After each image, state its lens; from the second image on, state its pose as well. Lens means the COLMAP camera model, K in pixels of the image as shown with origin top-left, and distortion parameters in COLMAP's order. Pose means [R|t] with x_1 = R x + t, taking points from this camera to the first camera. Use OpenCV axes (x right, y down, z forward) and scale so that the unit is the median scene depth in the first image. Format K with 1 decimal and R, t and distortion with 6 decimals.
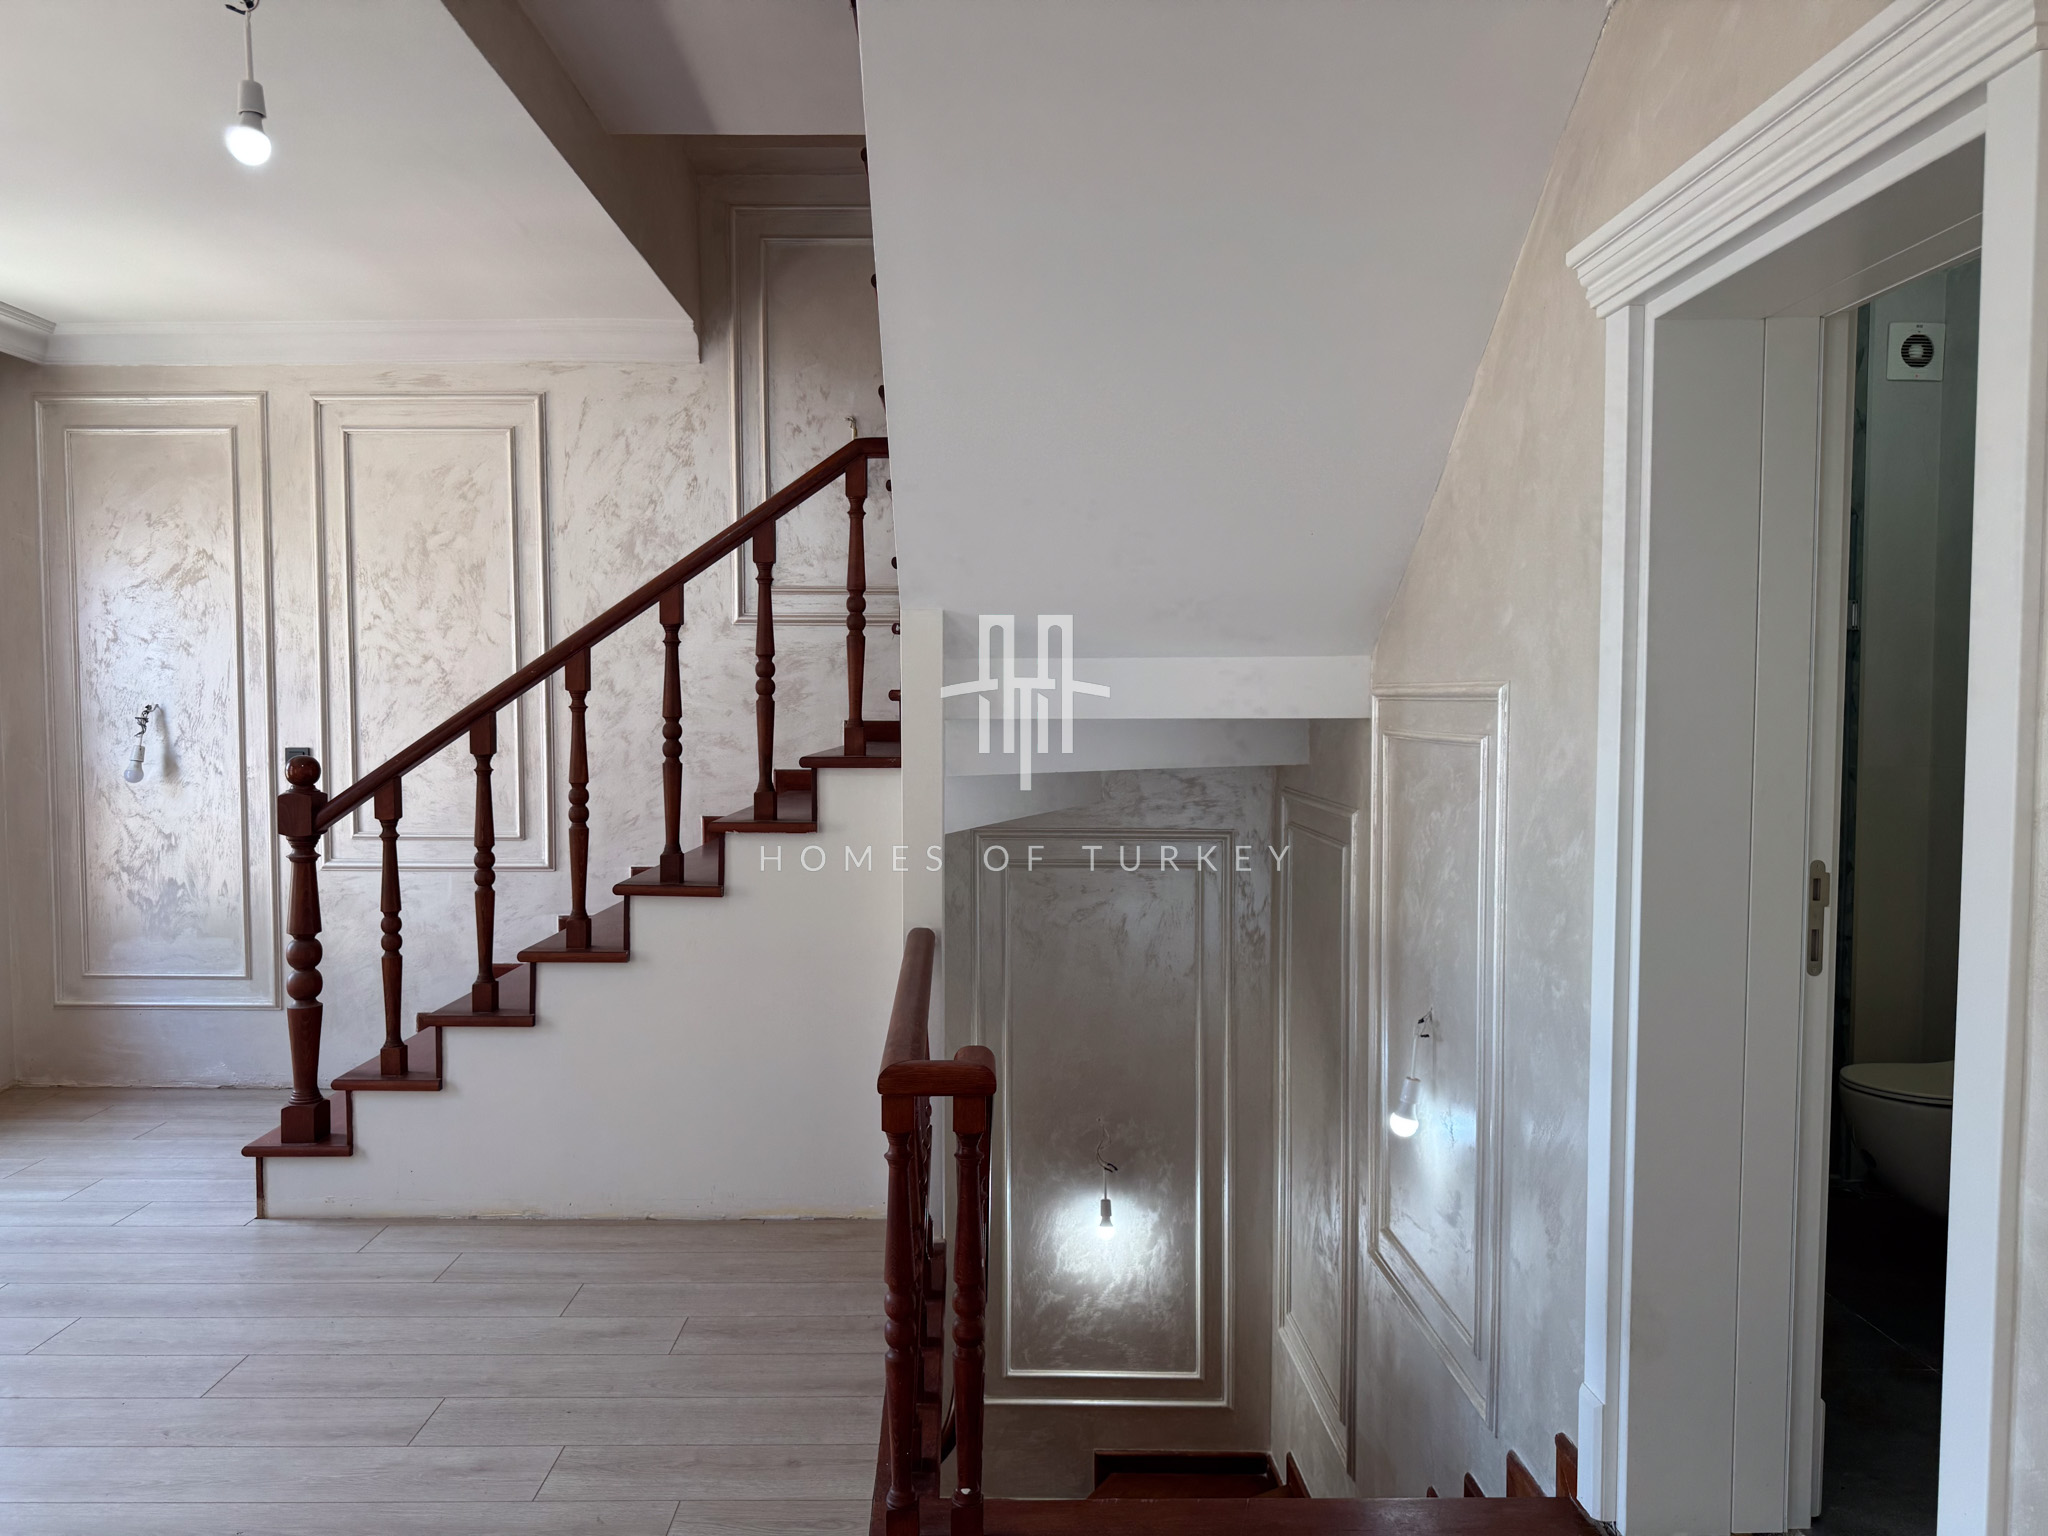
lens RADIAL K [[1439.2, 0, 1023.1], [0, 1439.2, 766.3], [0, 0, 1]] dist [0.018821, -0.008503]
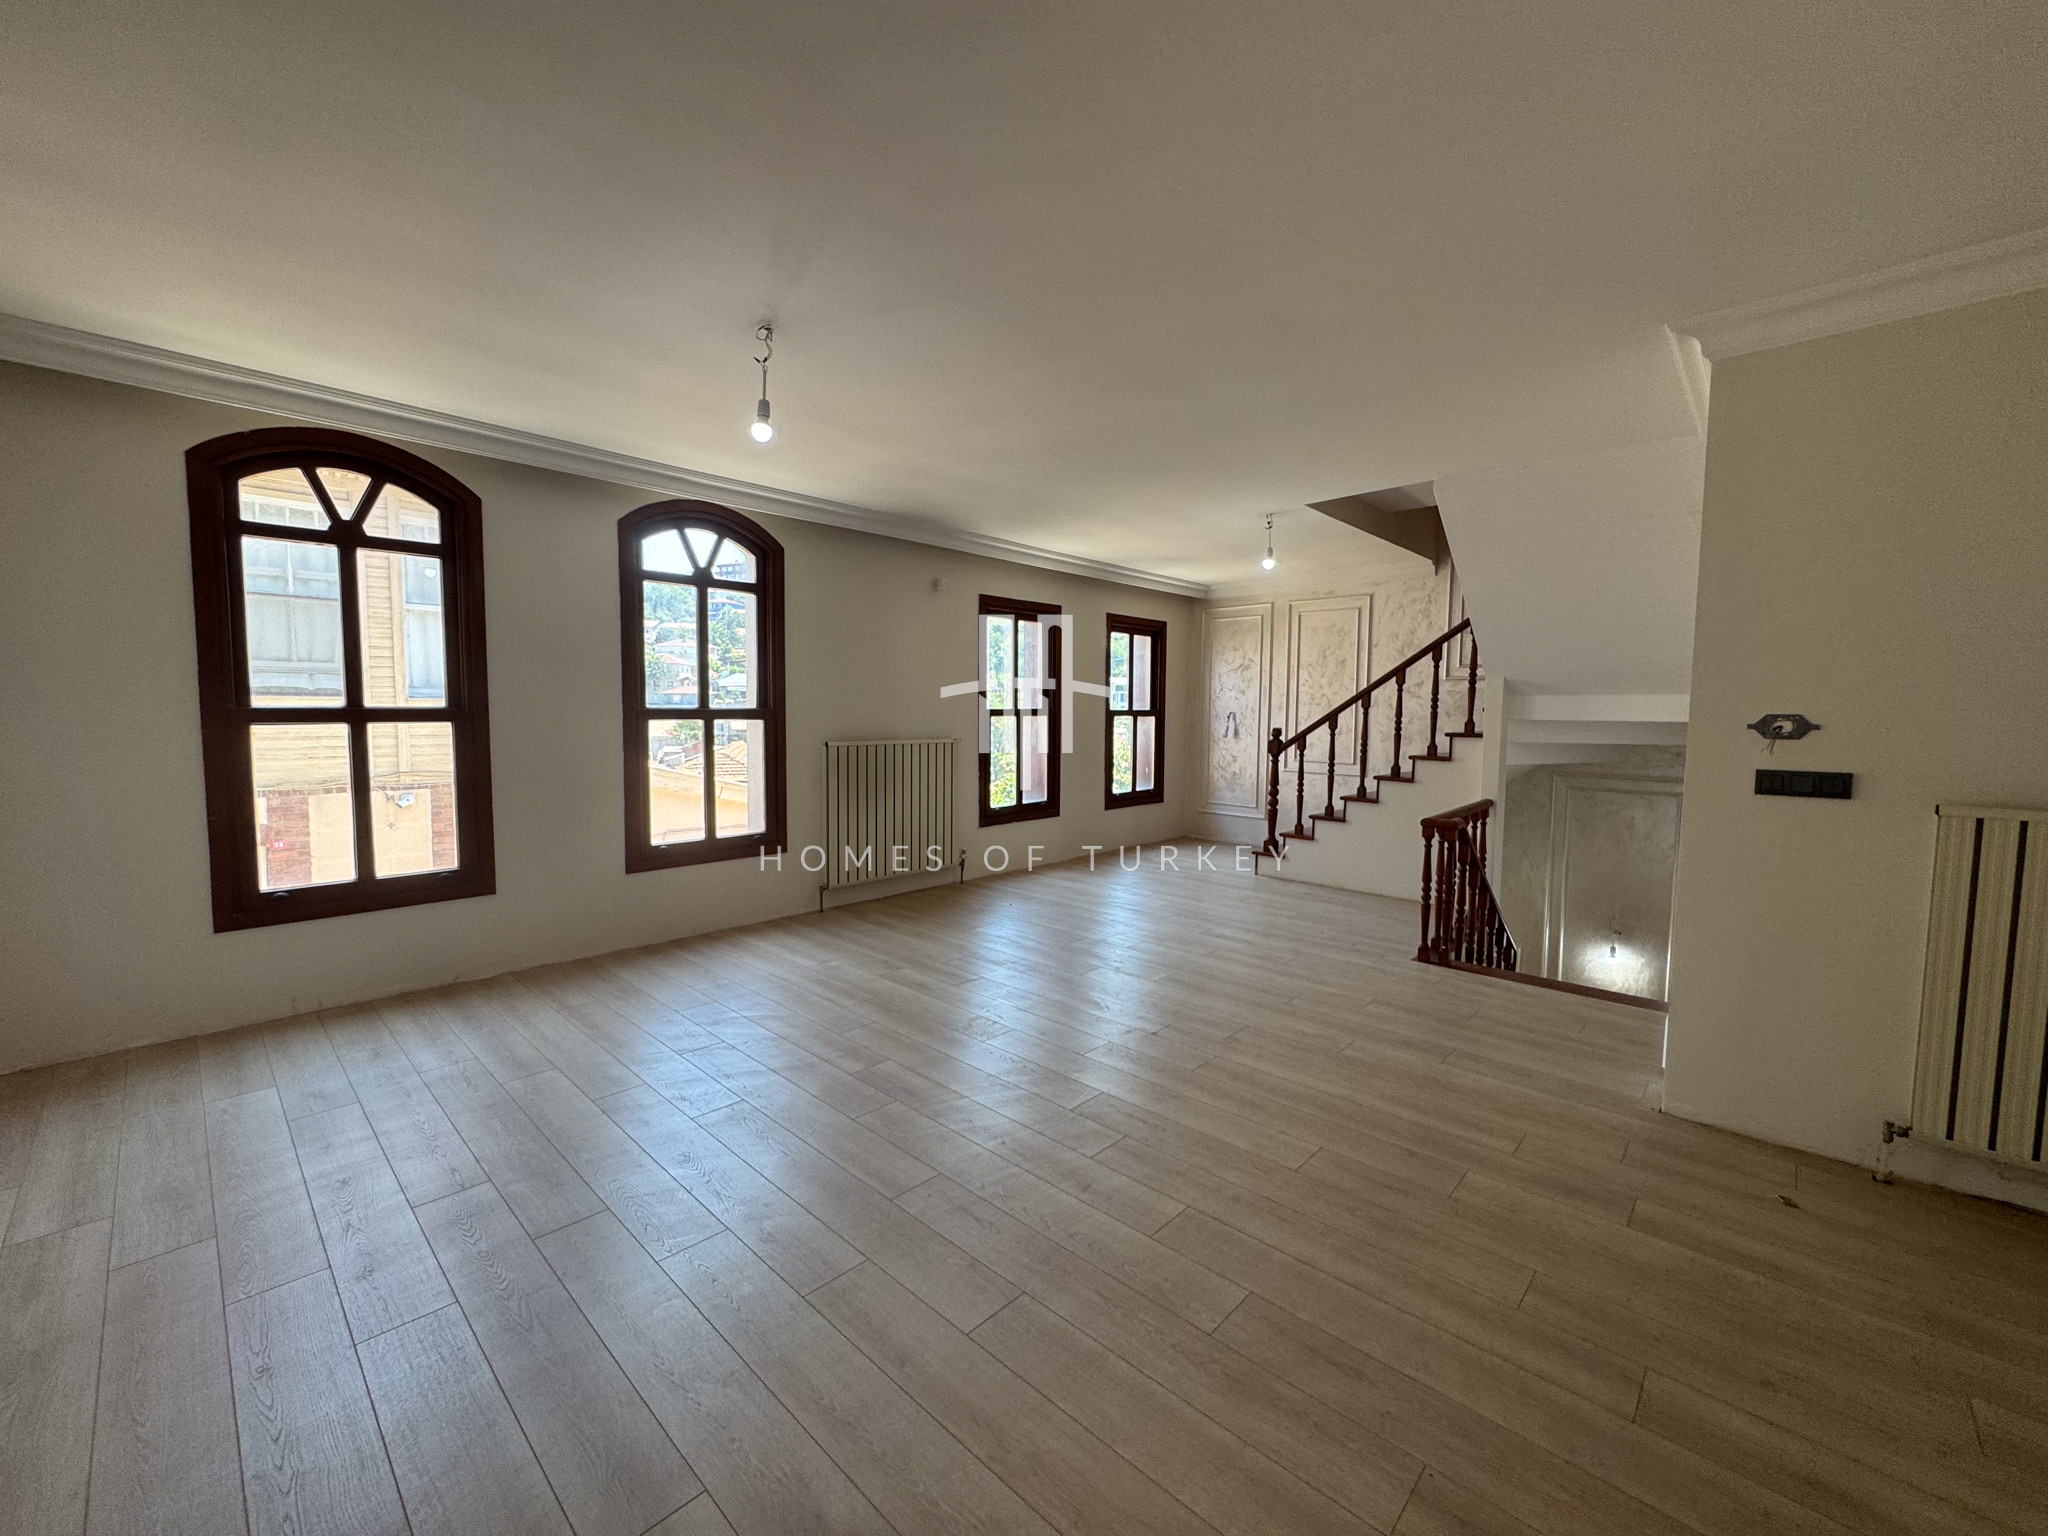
lens RADIAL K [[821.5, 0, 1016.5], [0, 821.5, 763.5], [0, 0, 1]] dist [0.001510, -0.000086]
pose [[0.707842, 0.055014, -0.704225, 0.277219], [-0.045082, 0.998448, 0.032684, 0.028354], [0.704930, 0.008612, 0.709224, -0.504635]]
